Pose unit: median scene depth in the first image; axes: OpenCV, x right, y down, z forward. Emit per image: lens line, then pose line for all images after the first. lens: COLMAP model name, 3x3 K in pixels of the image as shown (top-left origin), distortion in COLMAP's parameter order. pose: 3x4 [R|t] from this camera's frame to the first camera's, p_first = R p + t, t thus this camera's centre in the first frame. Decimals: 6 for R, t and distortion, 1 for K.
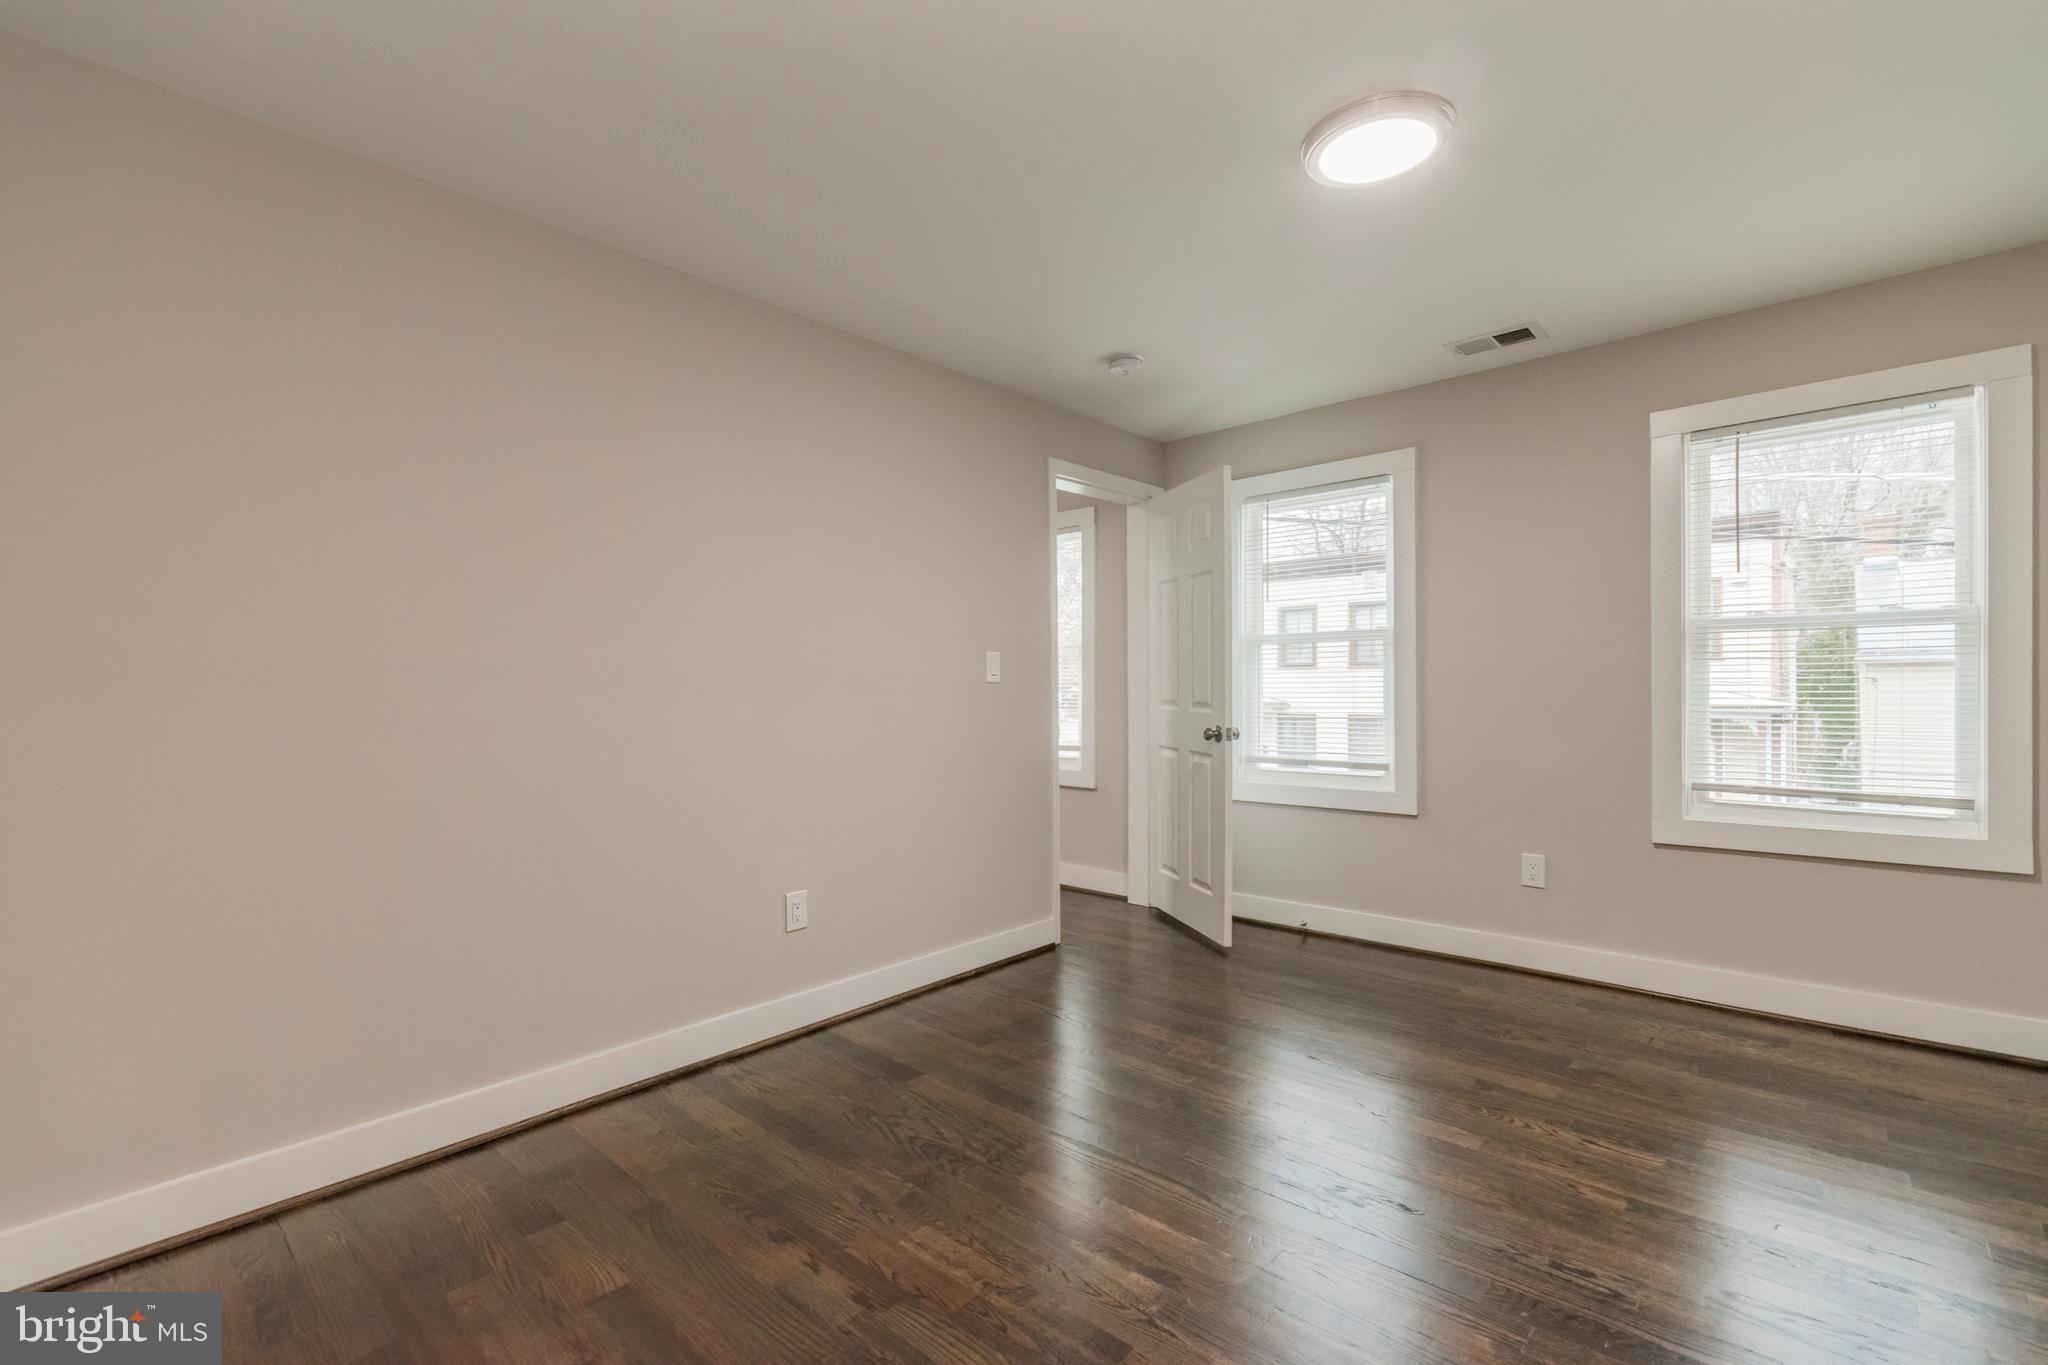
lens RADIAL K [[901.9, 0, 1014.6], [0, 901.9, 683.6], [0, 0, 1]] dist [0.000167, 0.000050]
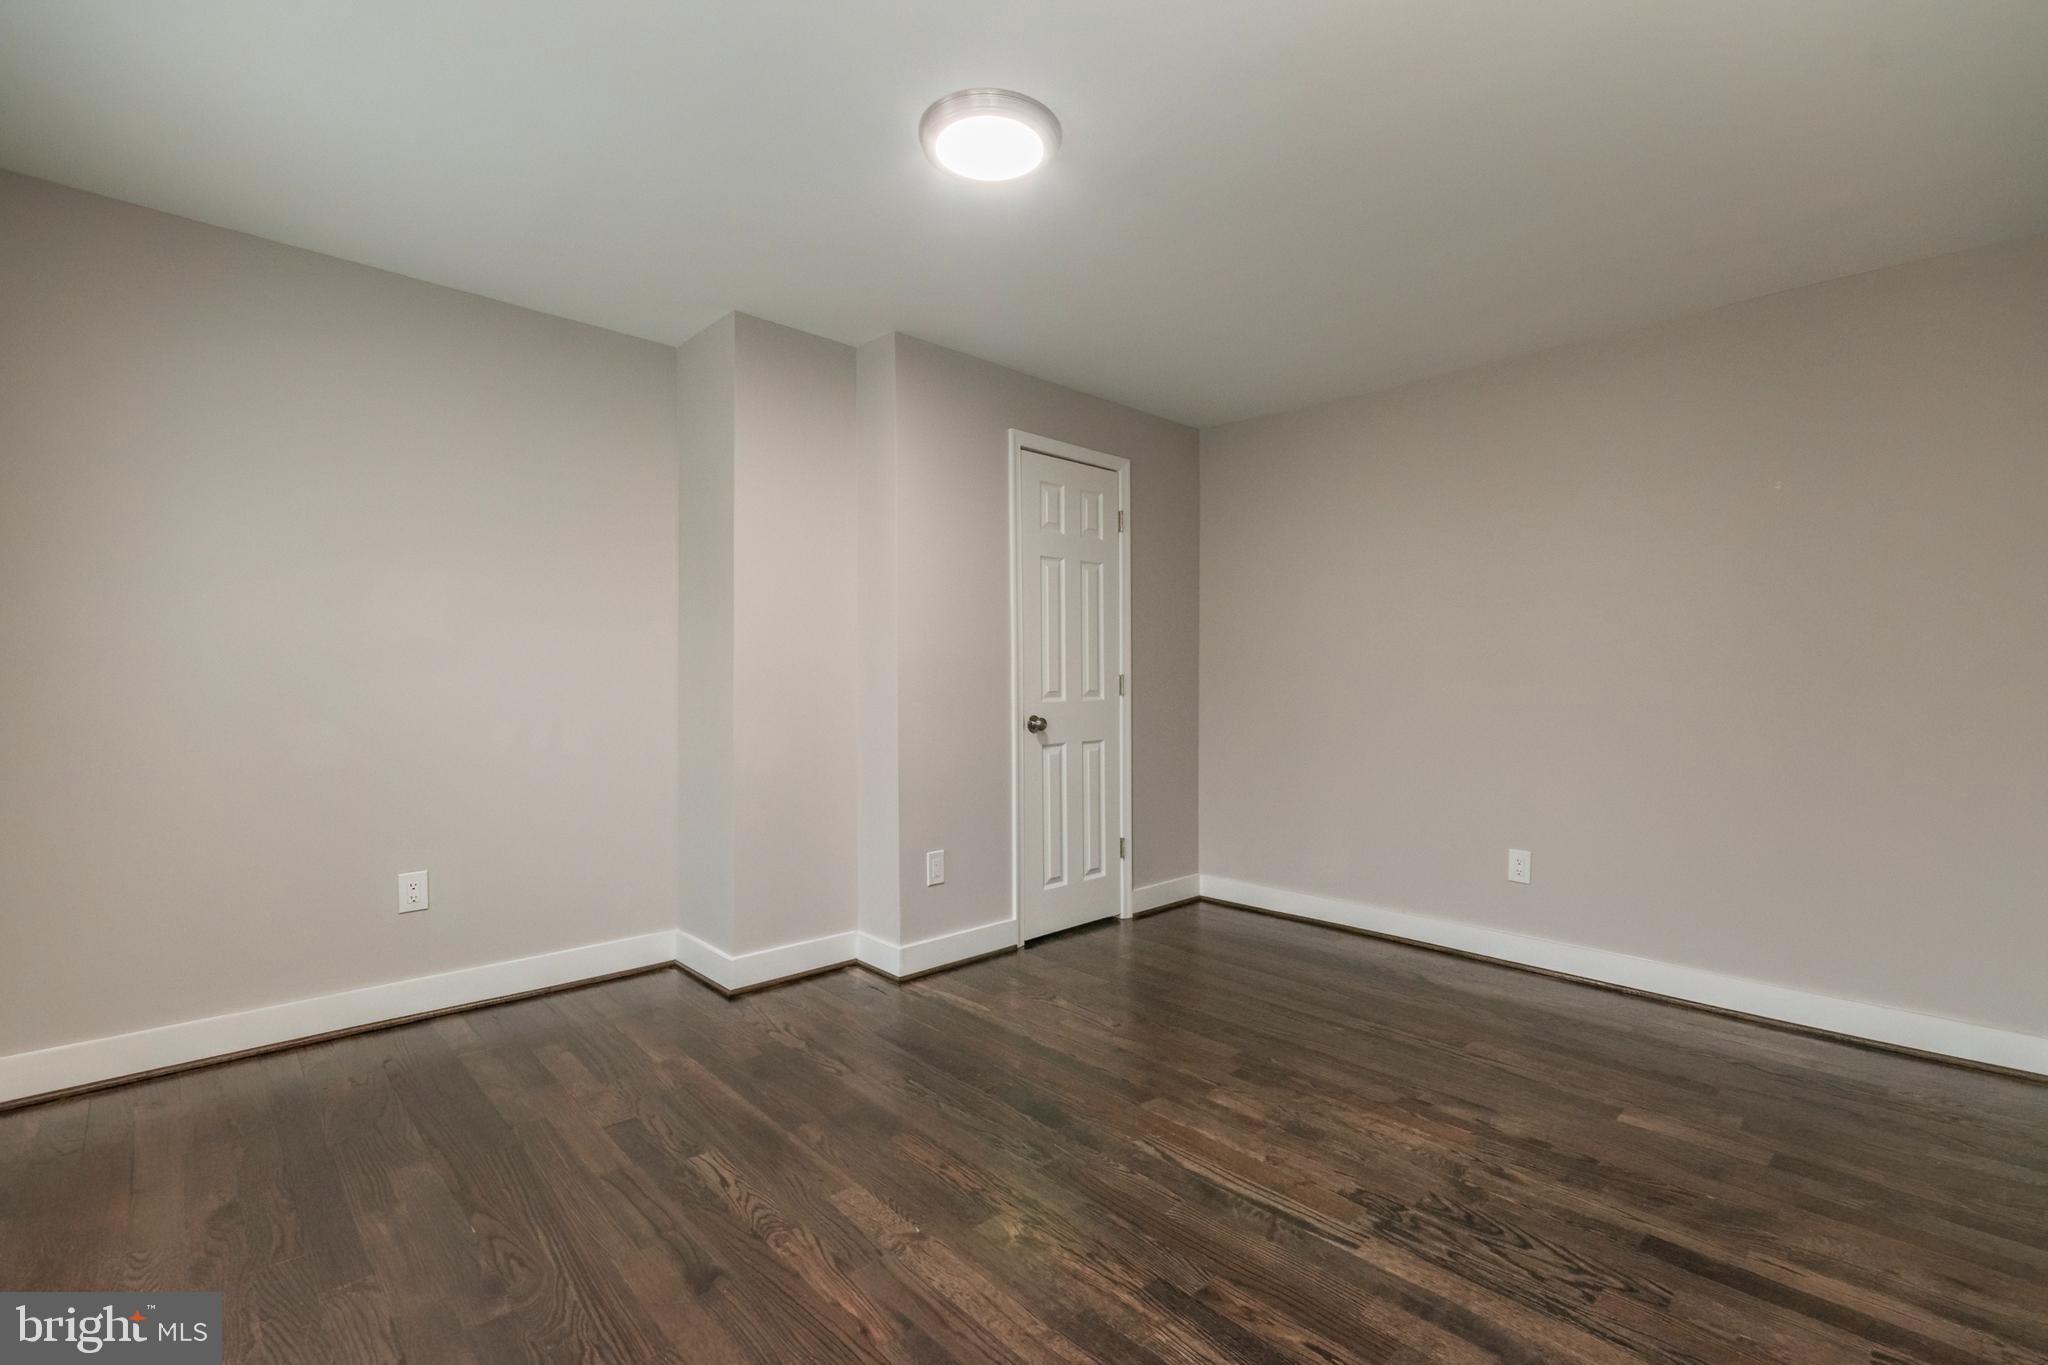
lens RADIAL K [[901.9, 0, 1014.6], [0, 901.9, 683.6], [0, 0, 1]] dist [0.000167, 0.000050]
pose [[-0.997276, 0.005809, 0.073538, 0.278694], [0.005344, 0.999964, -0.006527, 0.017281], [-0.073573, -0.006117, -0.997271, 1.873387]]
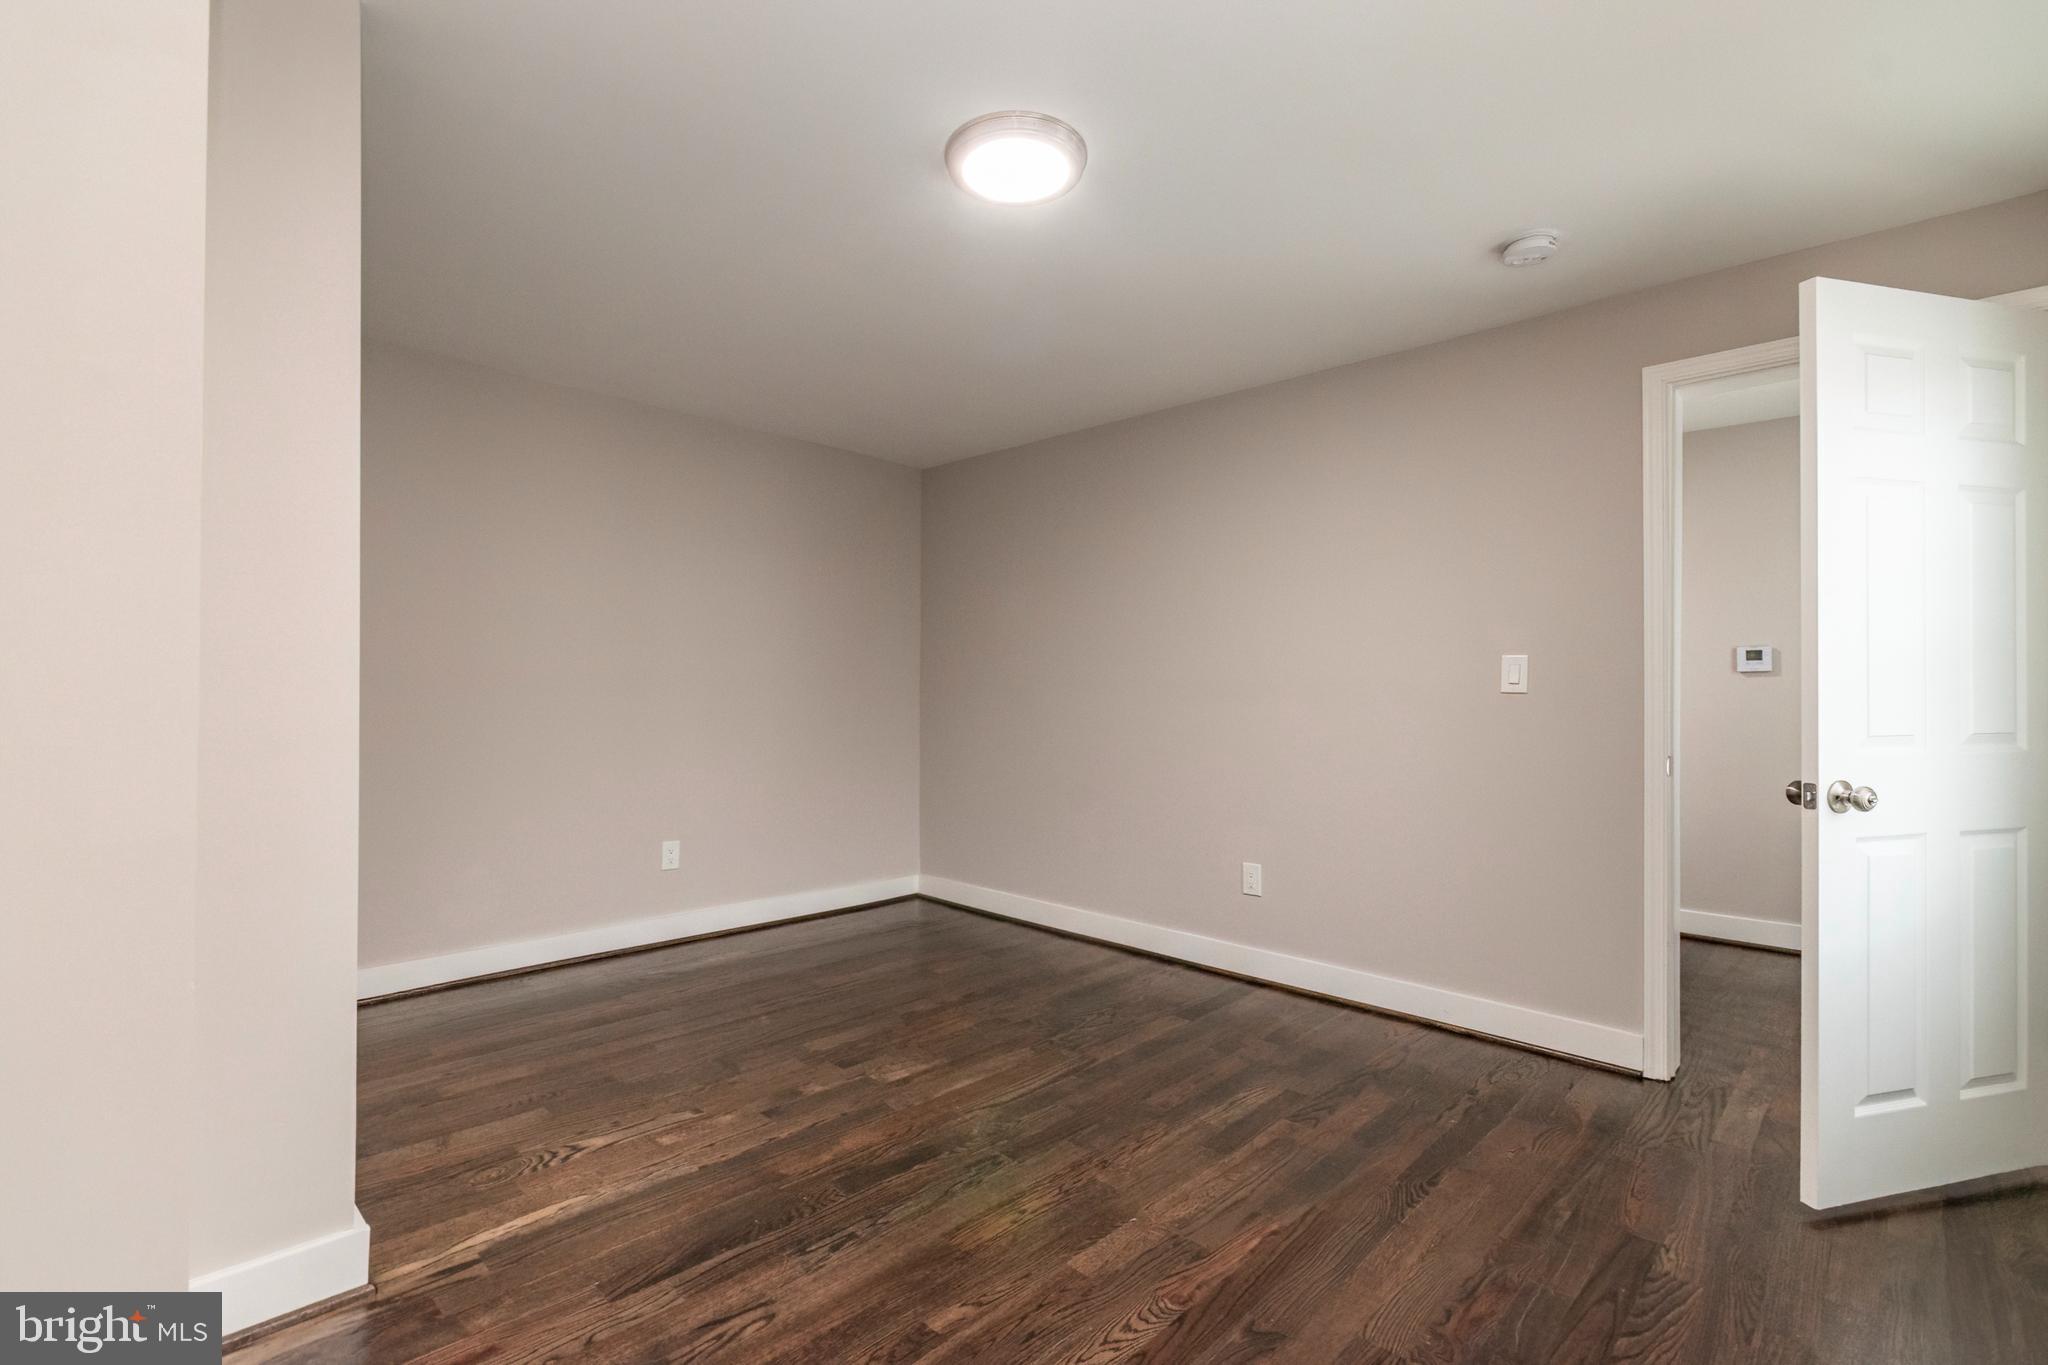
lens RADIAL K [[901.9, 0, 1014.6], [0, 901.9, 683.6], [0, 0, 1]] dist [0.000167, 0.000050]
pose [[-0.025843, -0.005288, -0.999652, 1.314868], [-0.003328, 0.999981, -0.005204, -0.005562], [0.999660, 0.003192, -0.025860, 0.959150]]
